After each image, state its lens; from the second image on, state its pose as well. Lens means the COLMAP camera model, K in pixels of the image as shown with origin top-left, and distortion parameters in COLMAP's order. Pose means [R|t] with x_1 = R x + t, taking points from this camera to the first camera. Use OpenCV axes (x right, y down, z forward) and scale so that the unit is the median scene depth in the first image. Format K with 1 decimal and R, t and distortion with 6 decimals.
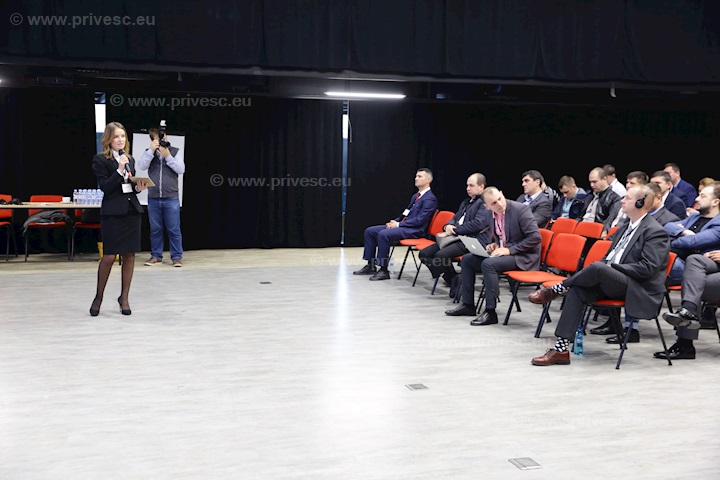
lens RADIAL K [[936.5, 0, 360.0], [0, 936.5, 240.0], [0, 0, 1]] dist [0.150147, -0.009374]
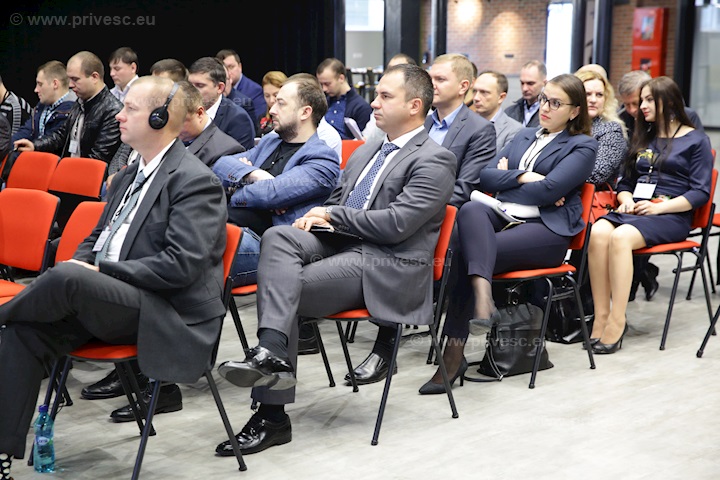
lens RADIAL K [[1285.6, 0, 360.0], [0, 1285.6, 240.0], [0, 0, 1]] dist [0.434408, -0.021856]
pose [[0.916046, -0.085415, 0.391873, 0.136420], [0.065367, 0.995791, 0.064246, -0.014698], [-0.395711, -0.033237, 0.917774, 0.393217]]
